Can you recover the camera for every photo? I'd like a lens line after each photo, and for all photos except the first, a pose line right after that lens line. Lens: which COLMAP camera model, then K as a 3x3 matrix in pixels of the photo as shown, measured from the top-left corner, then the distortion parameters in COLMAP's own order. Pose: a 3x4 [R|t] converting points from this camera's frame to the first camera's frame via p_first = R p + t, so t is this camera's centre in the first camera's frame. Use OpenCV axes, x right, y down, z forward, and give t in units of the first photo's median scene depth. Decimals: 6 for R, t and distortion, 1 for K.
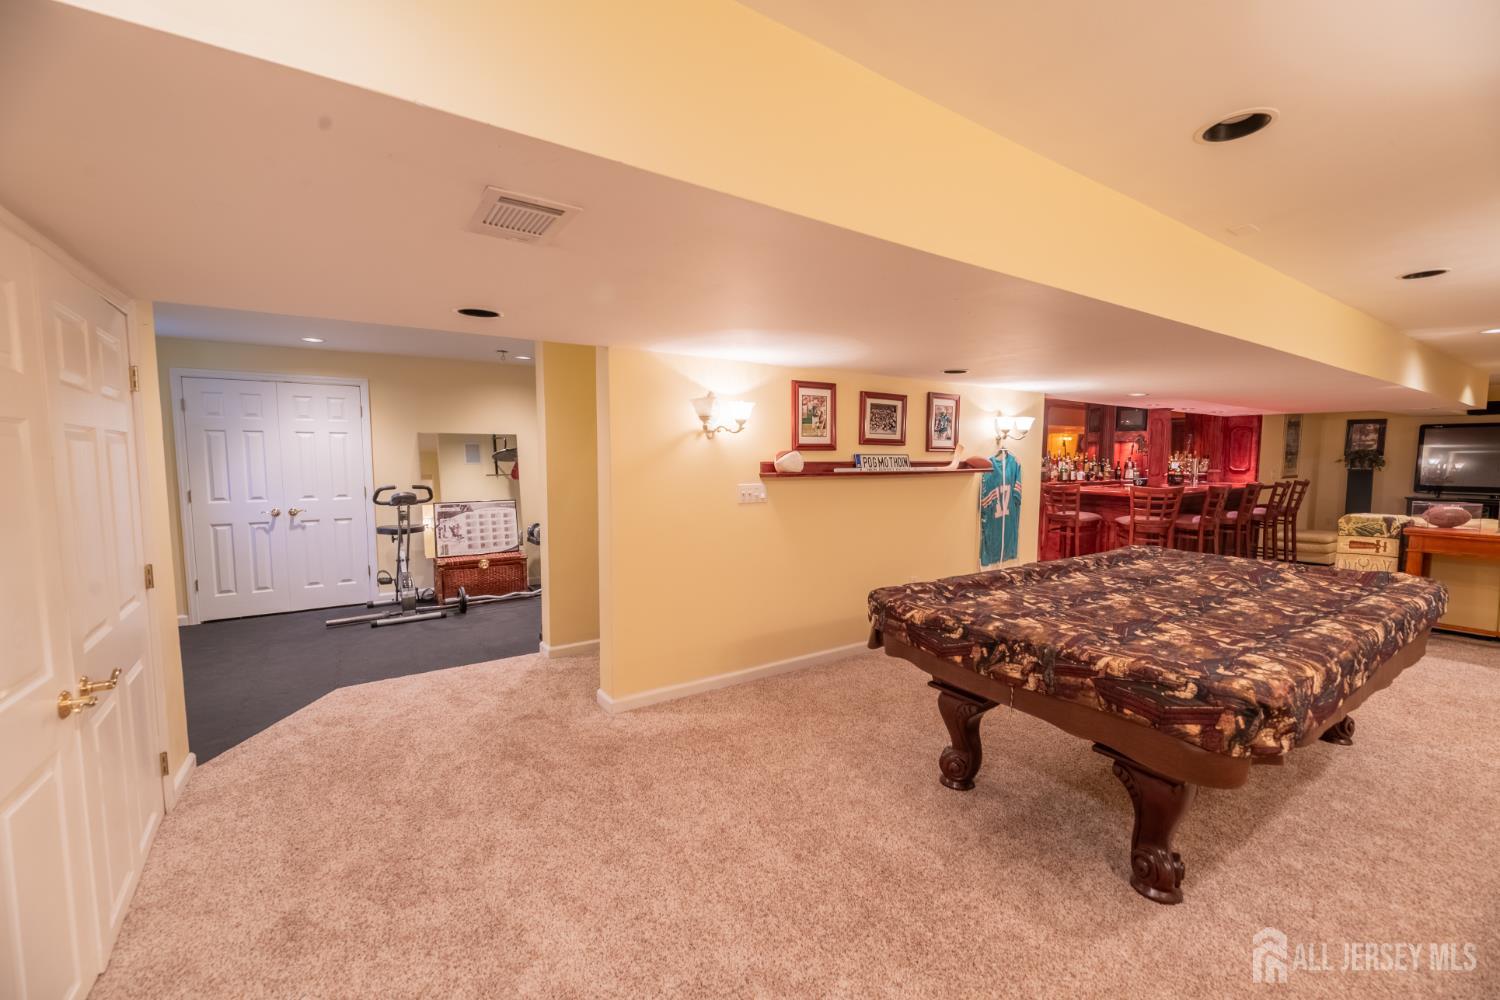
lens RADIAL K [[598.6, 0, 751.5], [0, 598.6, 503.2], [0, 0, 1]] dist [-0.012152, -0.000007]
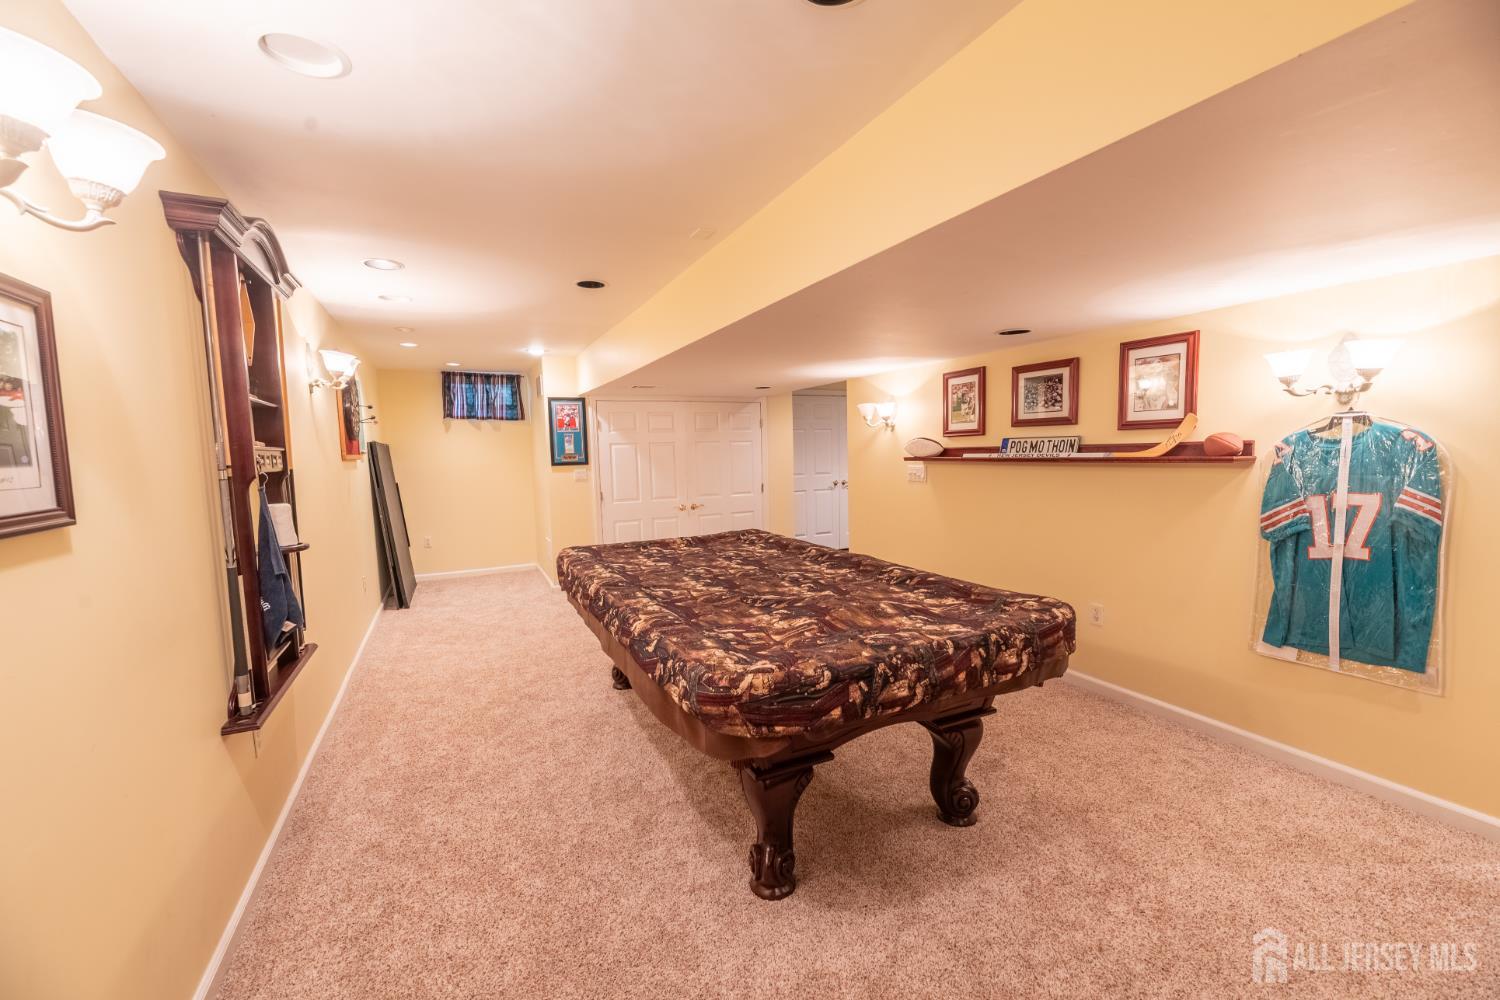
lens RADIAL K [[598.6, 0, 741.1], [0, 598.6, 502.9], [0, 0, 1]] dist [-0.012152, -0.000007]
pose [[-0.124361, 0.077961, -0.989170, 1.122323], [-0.068409, 0.993863, 0.086932, -0.035014], [0.989876, 0.078479, -0.118264, 0.710786]]
